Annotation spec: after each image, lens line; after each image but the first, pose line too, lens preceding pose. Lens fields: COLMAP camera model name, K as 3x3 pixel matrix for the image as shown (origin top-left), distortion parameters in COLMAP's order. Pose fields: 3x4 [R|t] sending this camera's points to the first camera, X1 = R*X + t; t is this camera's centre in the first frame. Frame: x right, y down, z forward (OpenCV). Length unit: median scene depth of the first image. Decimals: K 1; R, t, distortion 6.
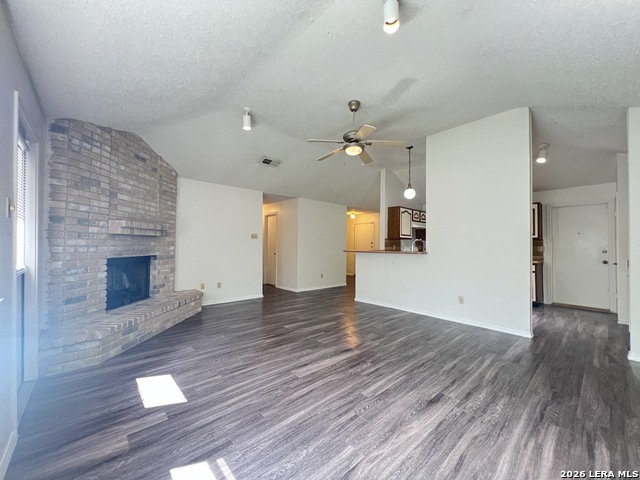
lens RADIAL K [[256.8, 0, 319.9], [0, 256.8, 240.8], [0, 0, 1]] dist [-0.002771, 0.000858]
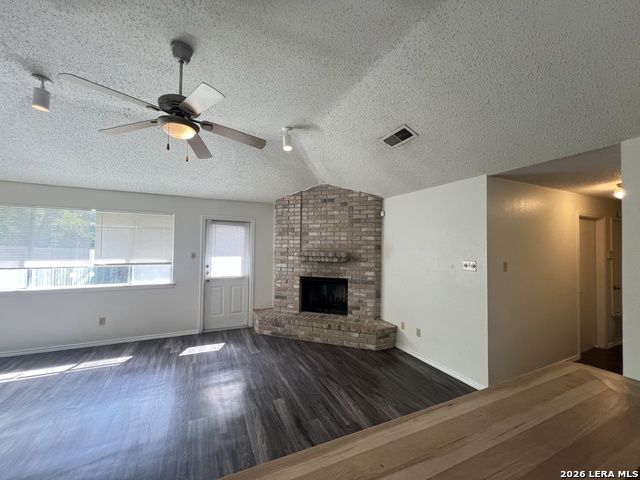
lens RADIAL K [[256.8, 0, 318.7], [0, 256.8, 239.4], [0, 0, 1]] dist [-0.002771, 0.000858]
pose [[-0.296125, -0.037402, -0.954417, 0.673605], [-0.000270, 0.999236, -0.039074, -0.101060], [0.955149, -0.011313, -0.295909, 1.710109]]
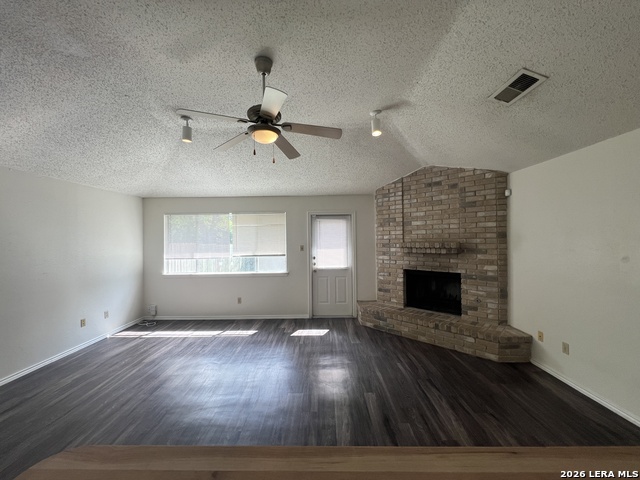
lens RADIAL K [[256.8, 0, 318.8], [0, 256.8, 239.6], [0, 0, 1]] dist [-0.002771, 0.000858]
pose [[-0.683224, 0.002617, -0.730204, 0.596630], [0.021422, 0.999635, -0.016461, -0.091368], [0.729895, -0.026889, -0.683031, 1.792271]]
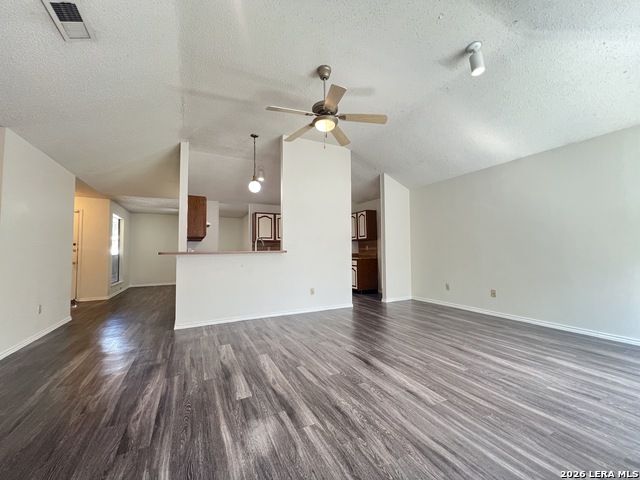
lens RADIAL K [[256.8, 0, 320.1], [0, 256.8, 241.3], [0, 0, 1]] dist [-0.002771, 0.000858]
pose [[0.263847, 0.023808, 0.964271, -0.770006], [-0.002782, 0.999710, -0.023922, 0.049189], [-0.964561, 0.003629, 0.263836, 0.933553]]
